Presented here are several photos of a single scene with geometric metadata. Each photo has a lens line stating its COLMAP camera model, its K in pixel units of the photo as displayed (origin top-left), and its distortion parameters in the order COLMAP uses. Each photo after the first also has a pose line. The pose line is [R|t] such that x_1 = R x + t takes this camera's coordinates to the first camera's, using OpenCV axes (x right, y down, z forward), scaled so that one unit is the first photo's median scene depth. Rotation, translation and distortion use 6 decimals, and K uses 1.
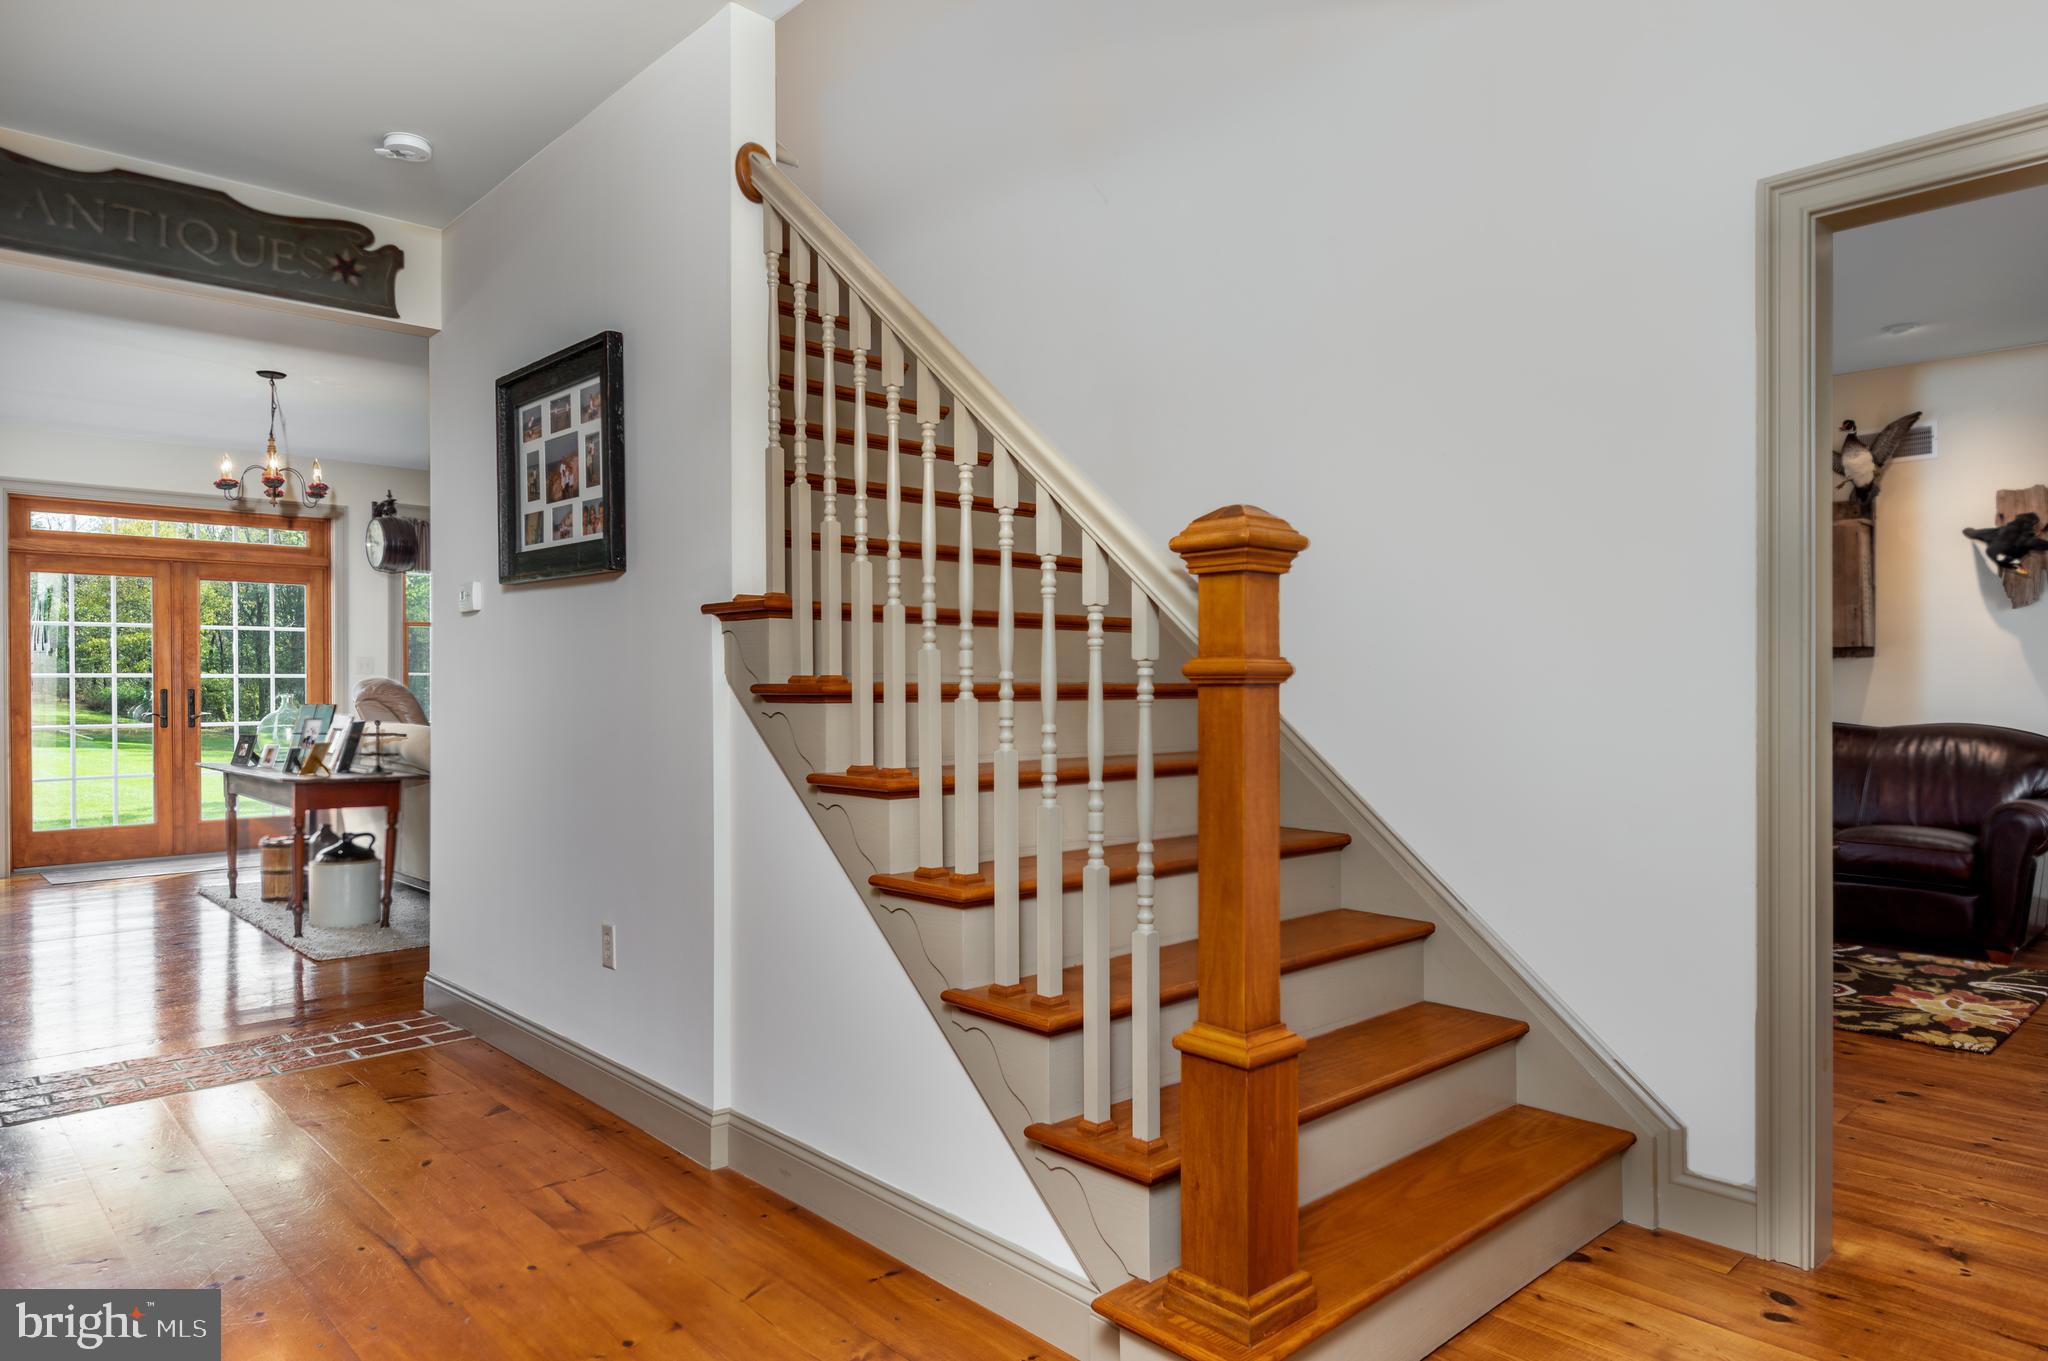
lens RADIAL K [[1284.5, 0, 1024.0], [0, 1284.5, 680.5], [0, 0, 1]] dist [-0.000598, -0.000659]
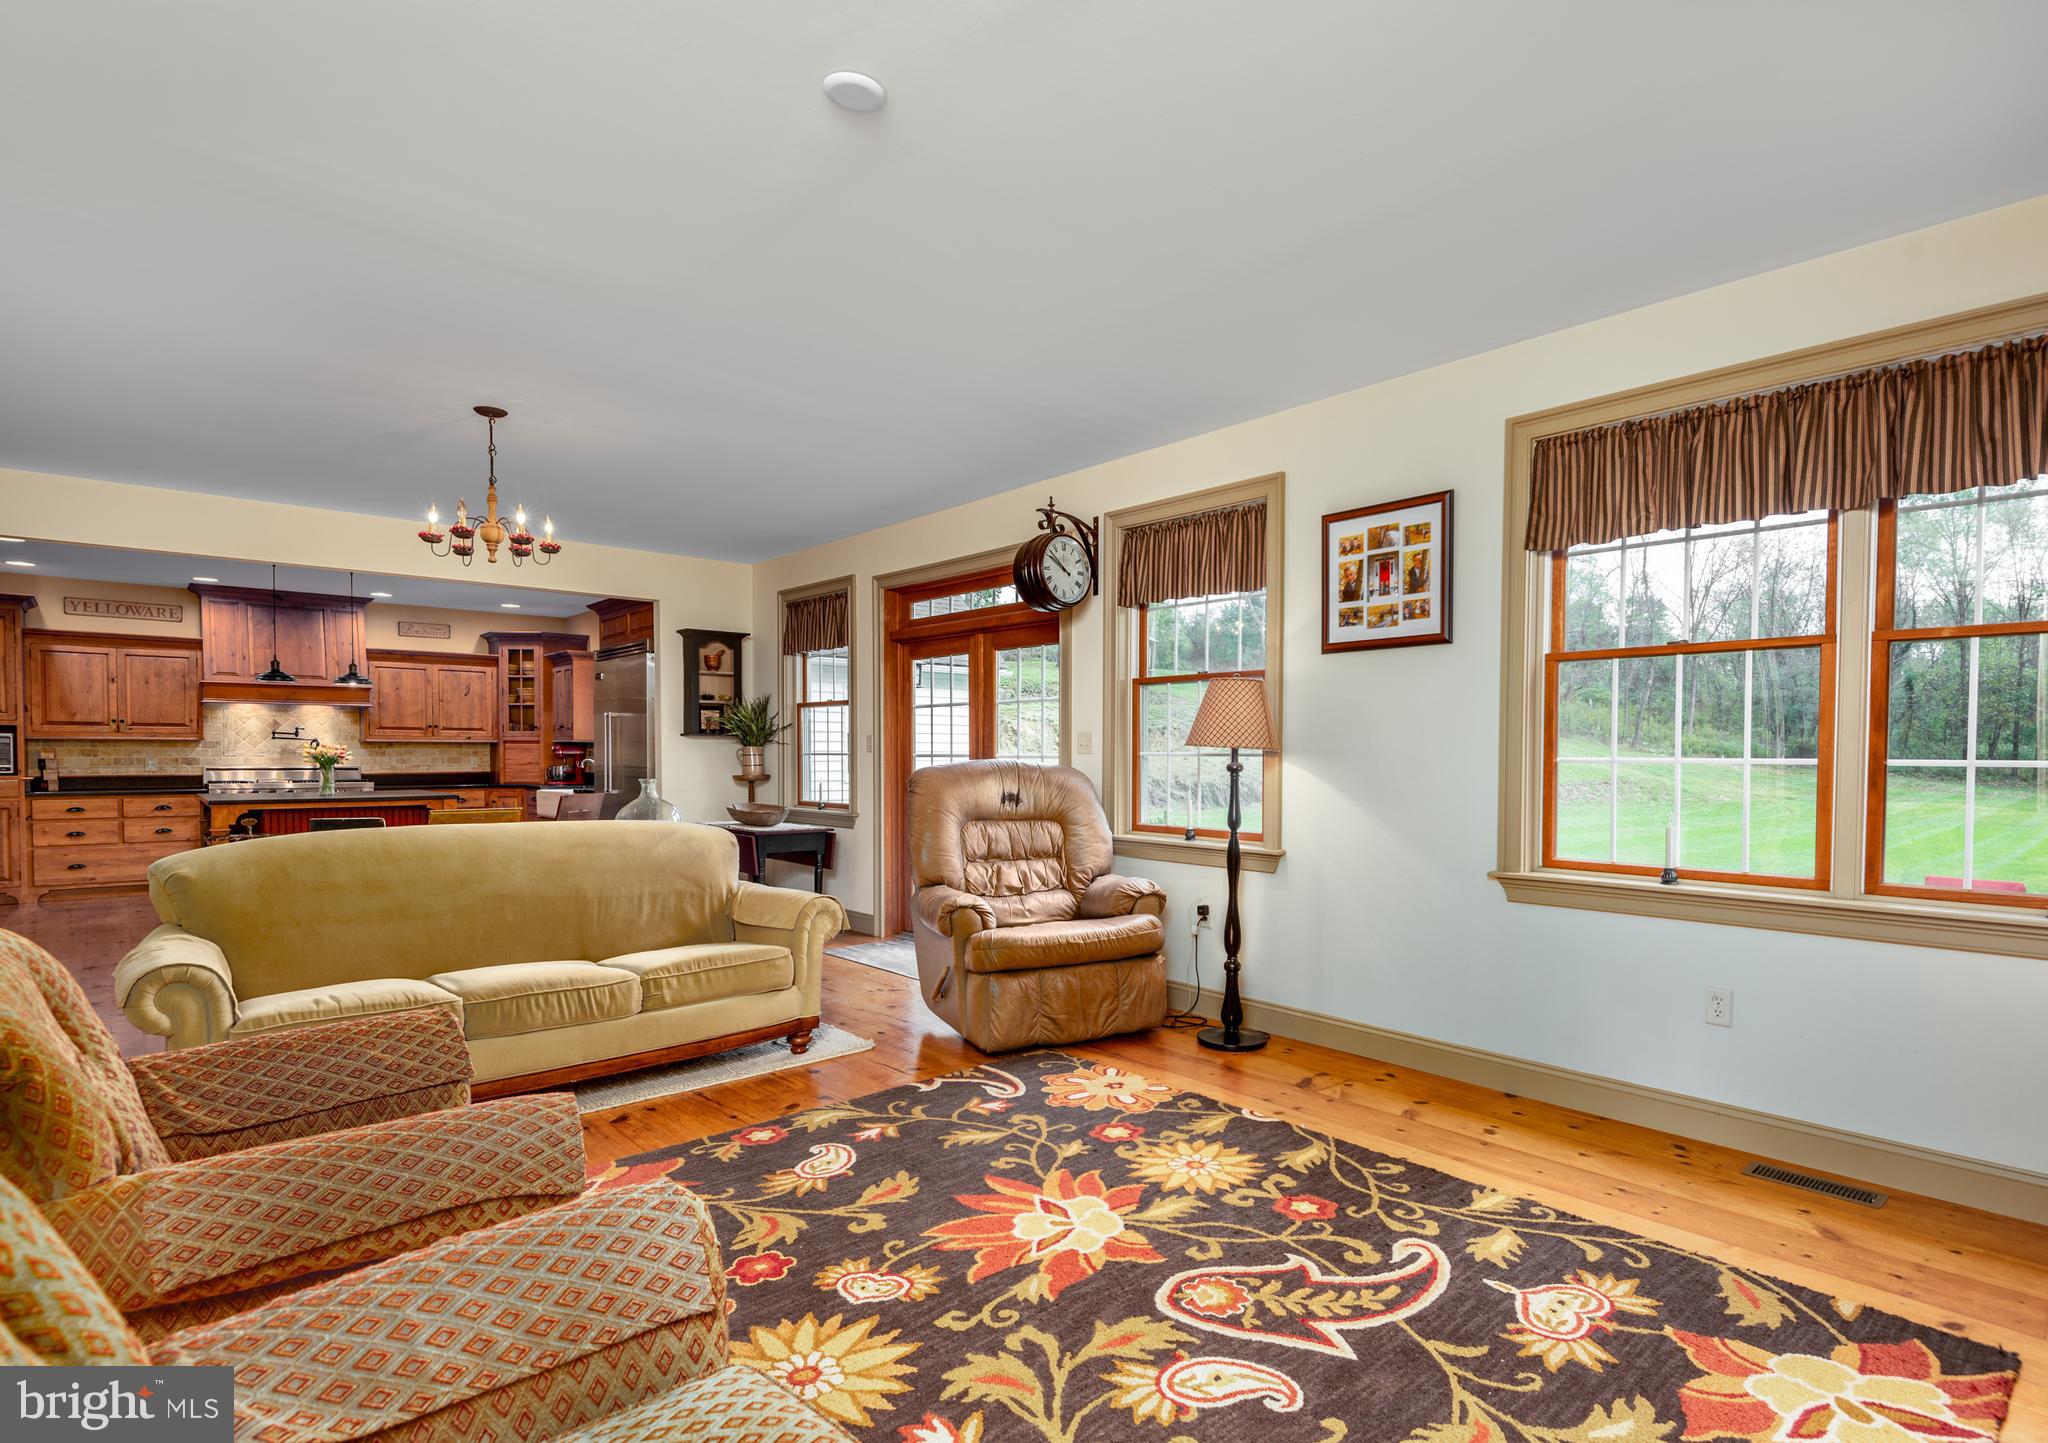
lens RADIAL K [[1042.9, 0, 1073.8], [0, 1042.9, 763.4], [0, 0, 1]] dist [0.064816, -0.063734]
pose [[-0.006283, 0.013661, -0.999887, 0.100090], [0.001860, 0.999905, 0.013650, -0.008168], [0.999979, -0.001774, -0.006308, 1.074809]]
